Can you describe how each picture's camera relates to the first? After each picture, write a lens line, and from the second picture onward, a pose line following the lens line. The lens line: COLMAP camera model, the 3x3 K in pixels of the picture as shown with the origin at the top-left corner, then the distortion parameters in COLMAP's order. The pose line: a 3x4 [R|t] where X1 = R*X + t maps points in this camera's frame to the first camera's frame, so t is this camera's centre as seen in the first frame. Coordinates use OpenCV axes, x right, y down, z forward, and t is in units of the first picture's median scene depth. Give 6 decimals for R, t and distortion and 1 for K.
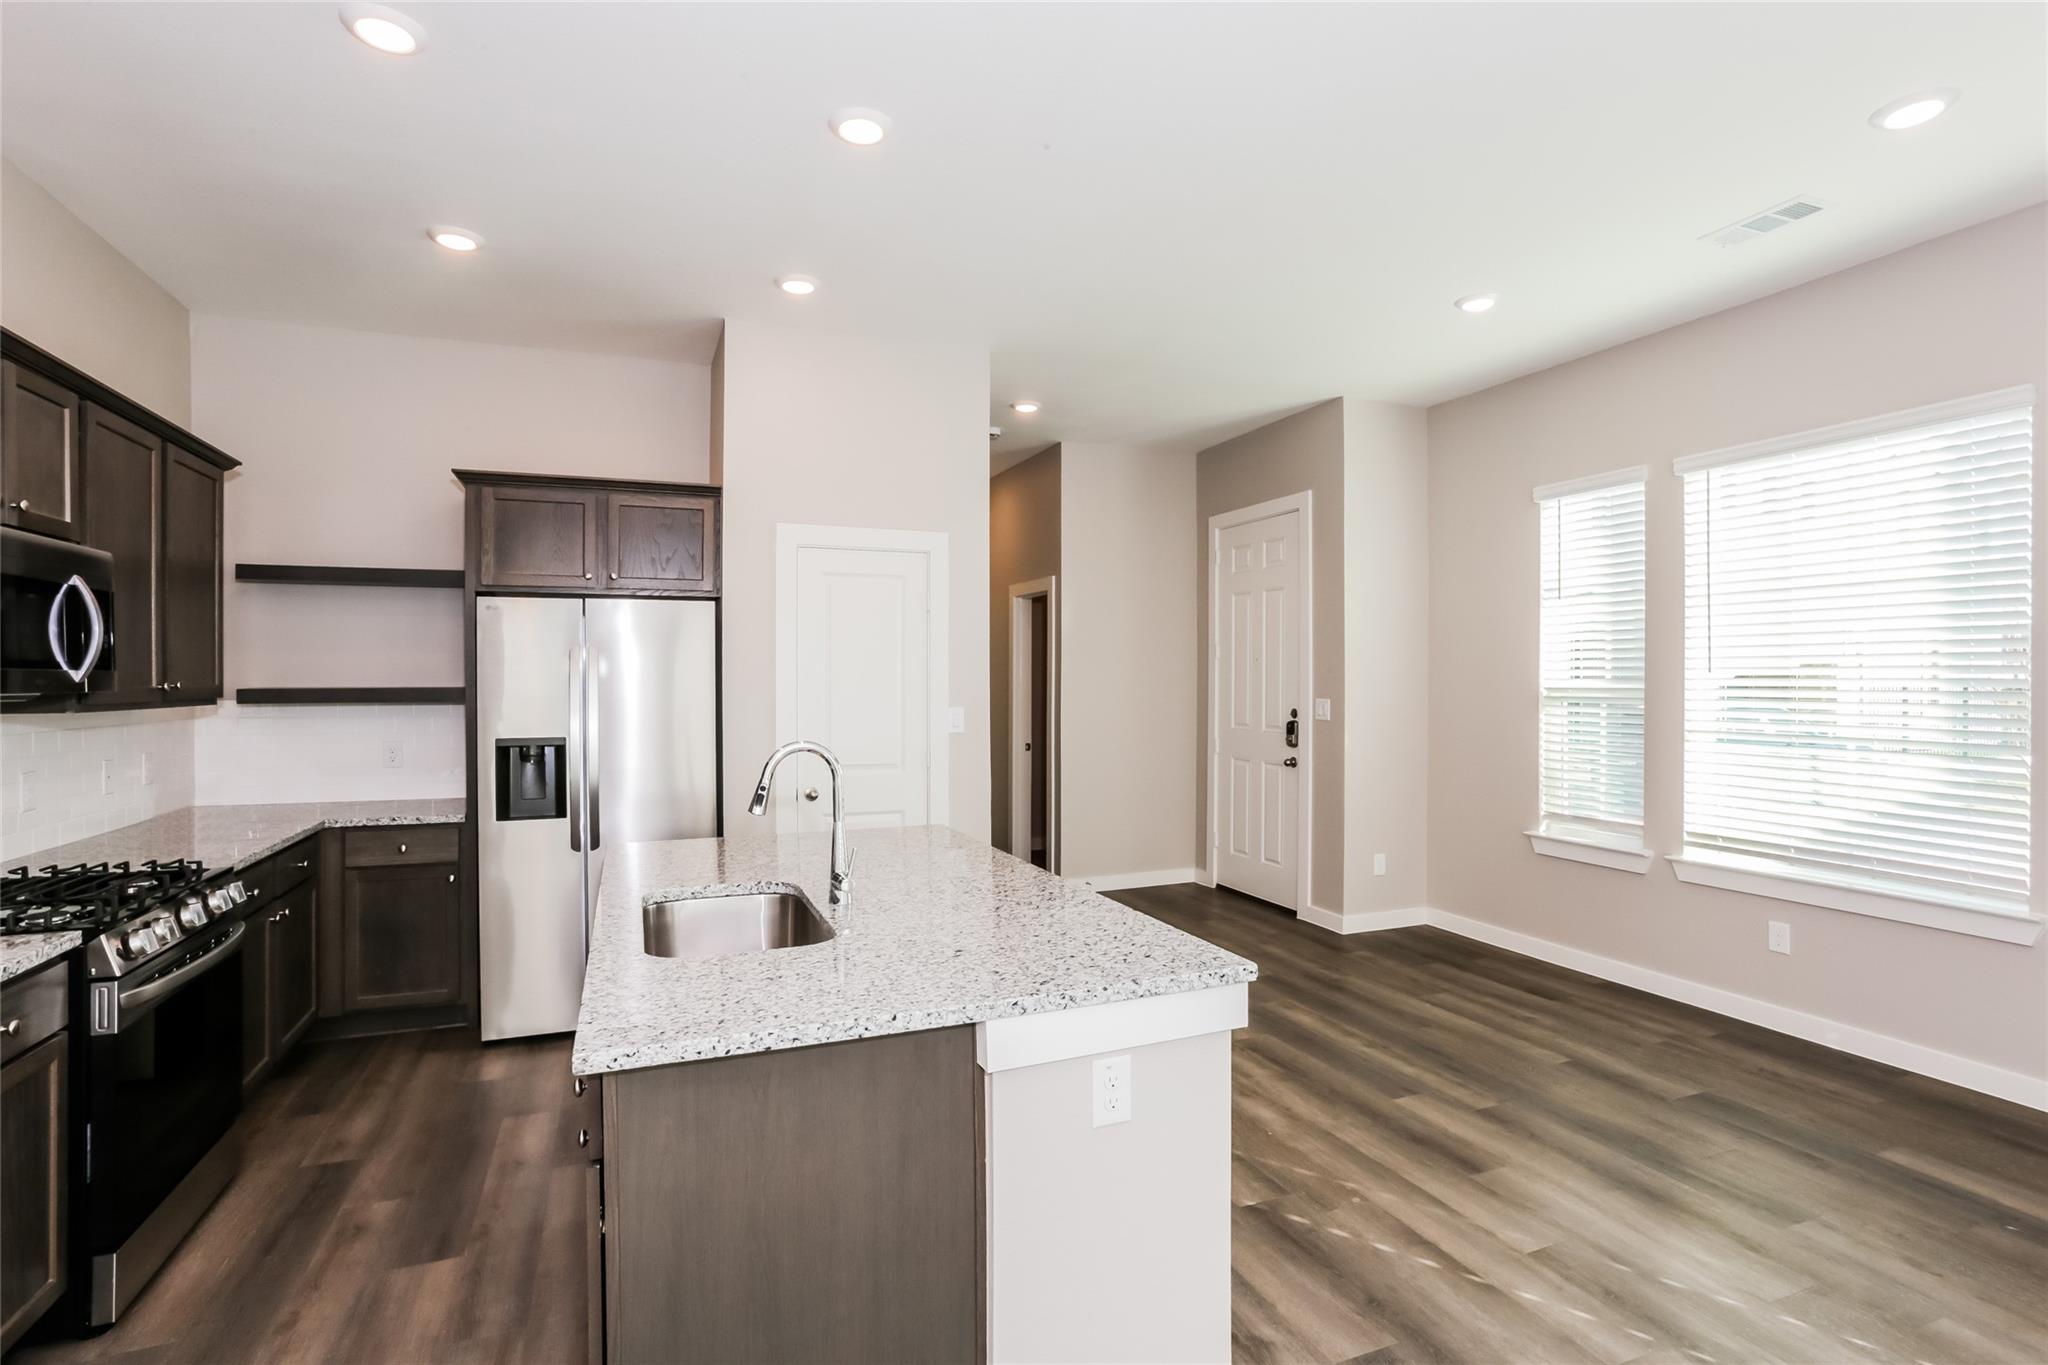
lens RADIAL K [[992.0, 0, 1006.5], [0, 992.0, 684.3], [0, 0, 1]] dist [-0.054951, 0.026436]
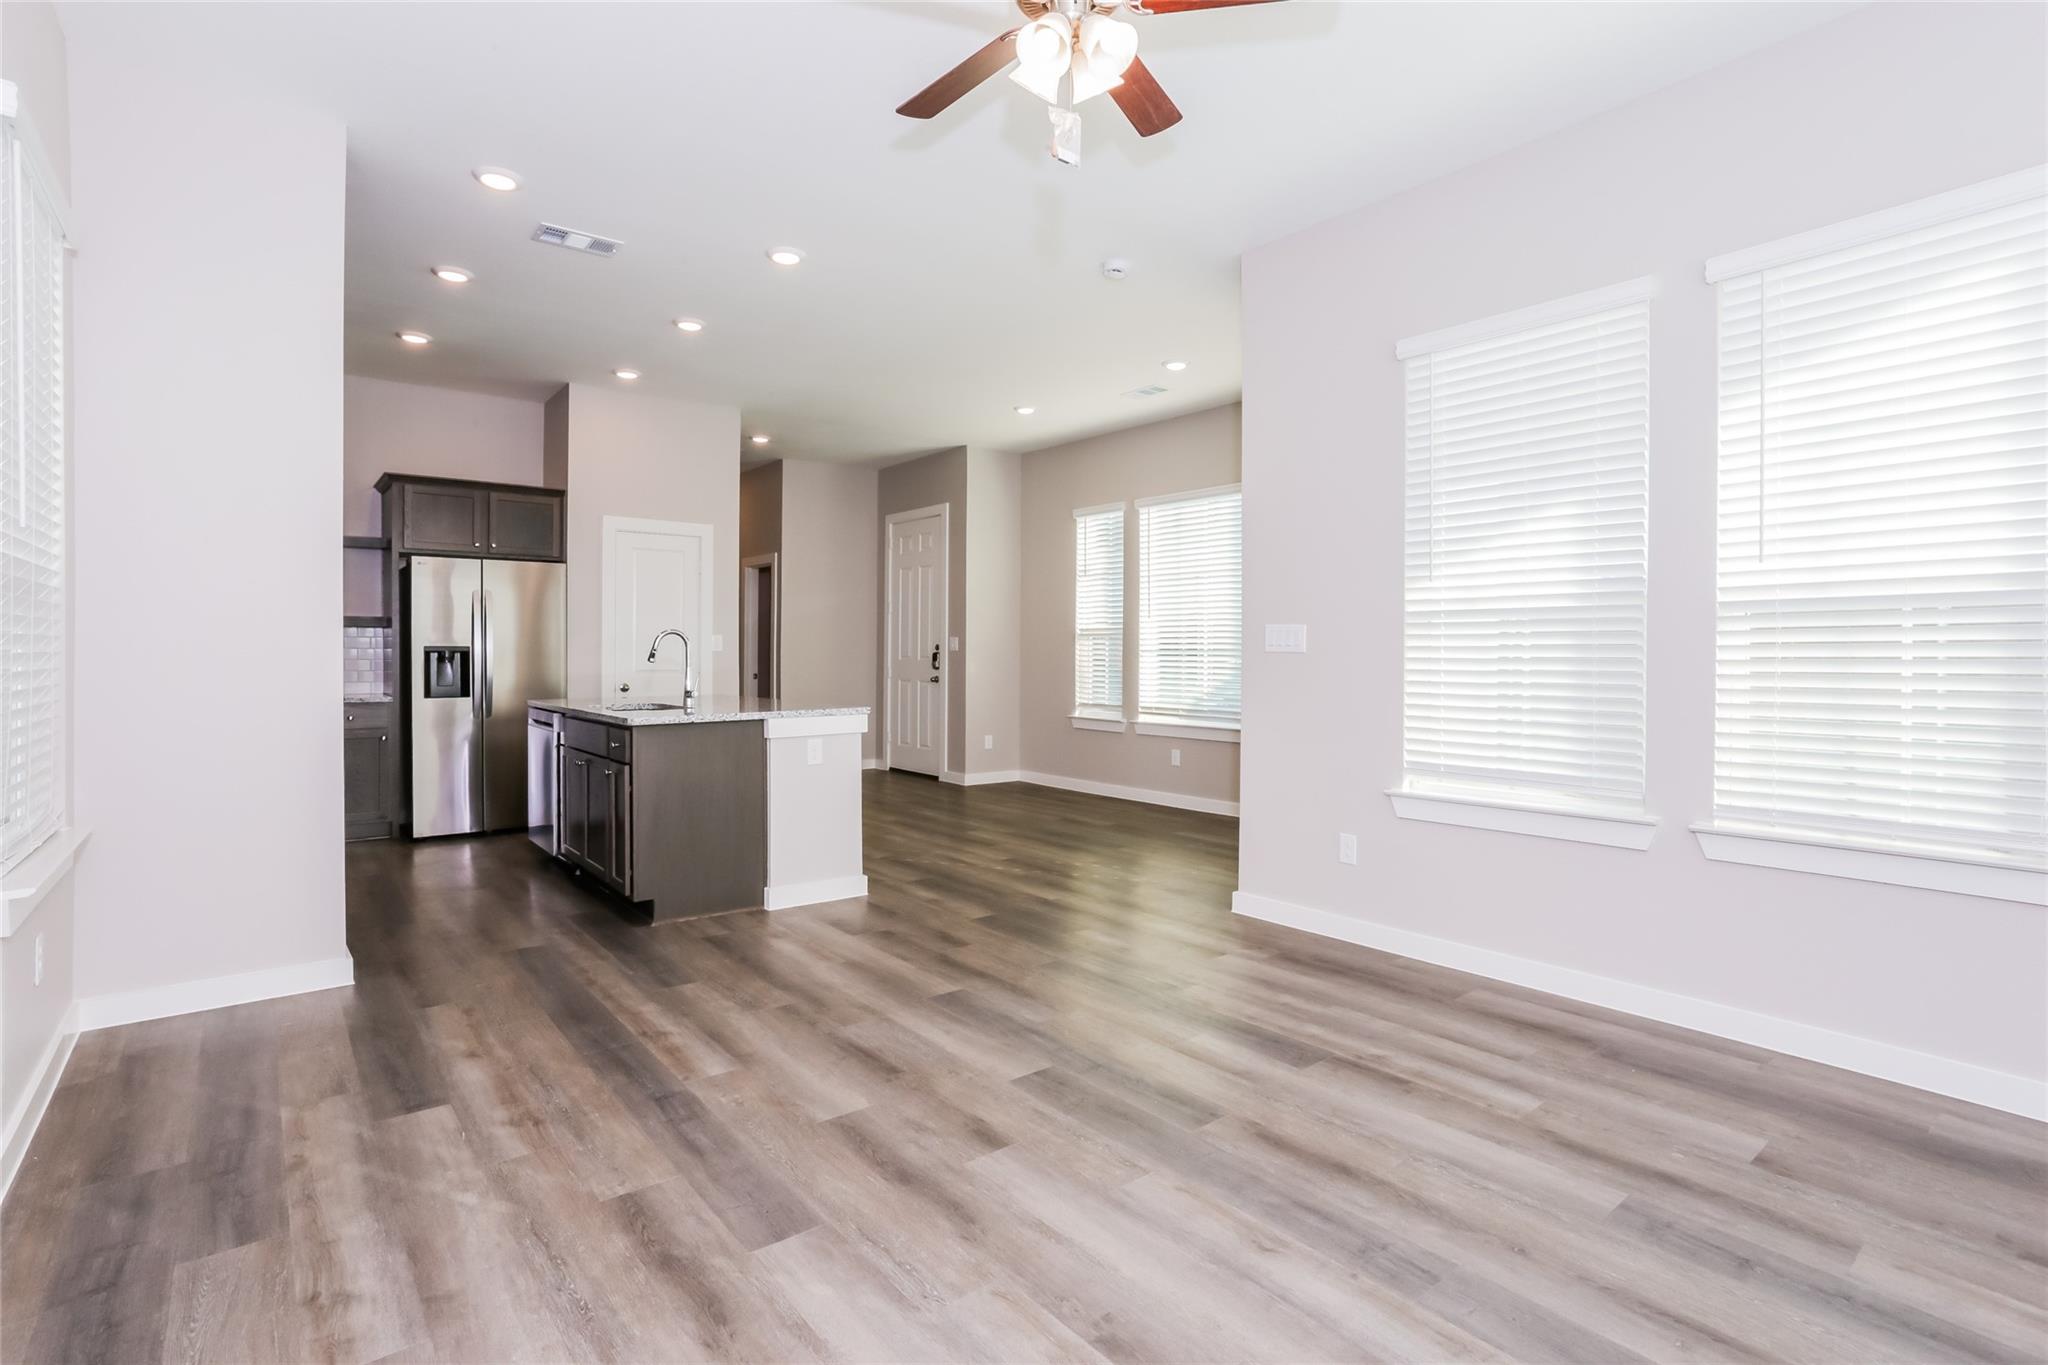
lens RADIAL K [[1005.7, 0, 1018.4], [0, 1005.7, 653.7], [0, 0, 1]] dist [-0.058561, 0.065965]
pose [[0.954658, 0.004392, 0.297673, -0.071906], [-0.002541, 0.999975, -0.006603, 0.066330], [-0.297694, 0.005547, 0.954645, -0.715019]]
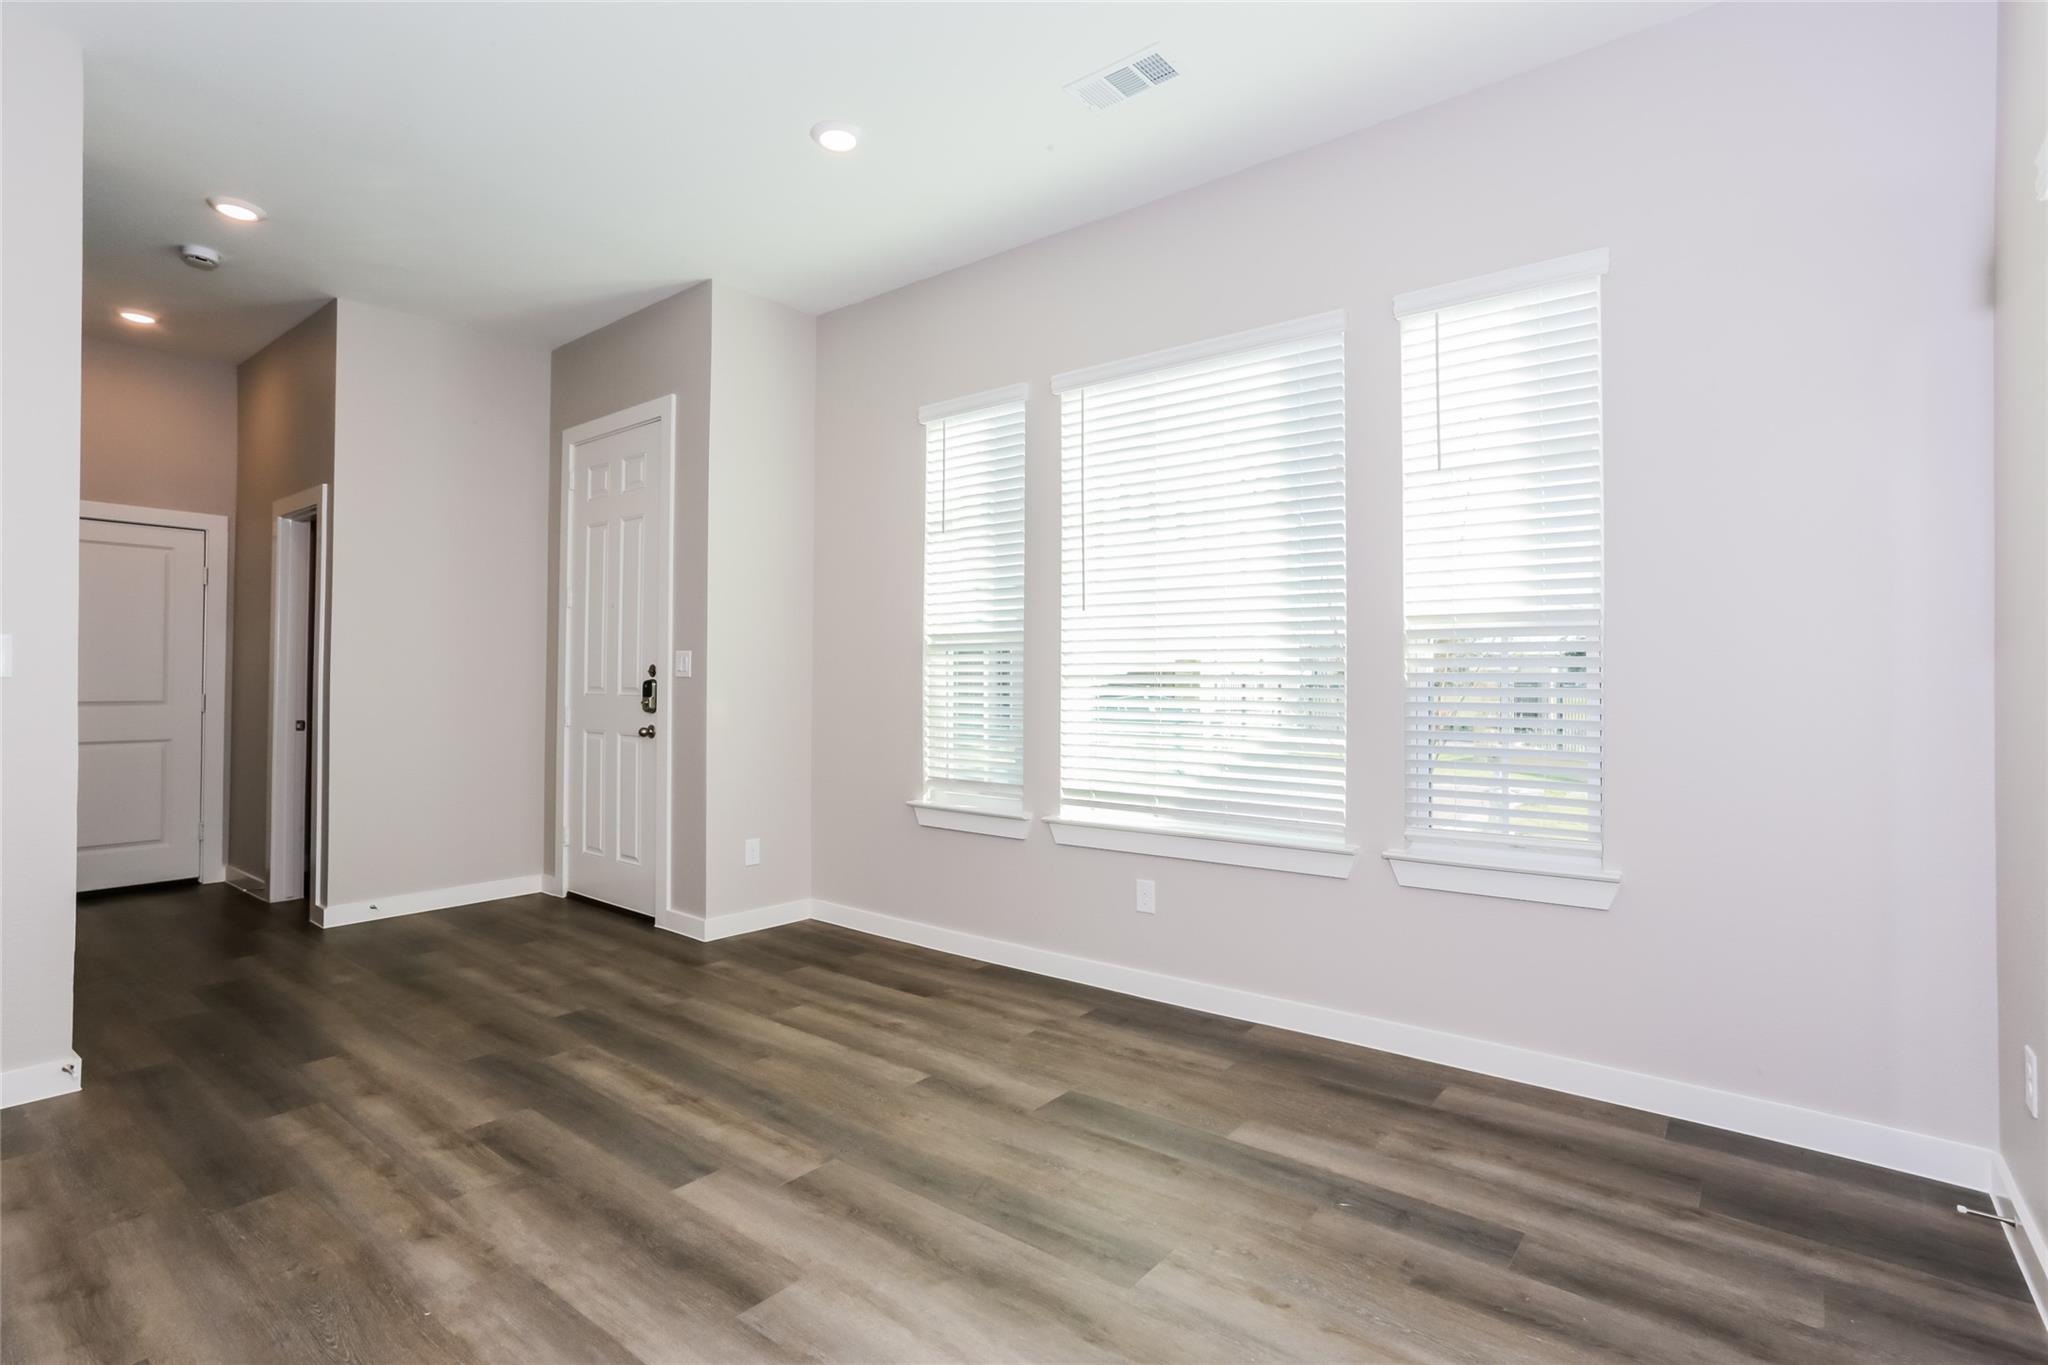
lens RADIAL K [[992.0, 0, 1006.5], [0, 992.0, 684.3], [0, 0, 1]] dist [-0.054951, 0.026436]
pose [[0.869728, 0.001325, 0.493529, 0.199483], [-0.000657, 0.999999, -0.001527, 0.056269], [-0.493530, 0.001004, 0.869728, 0.224242]]
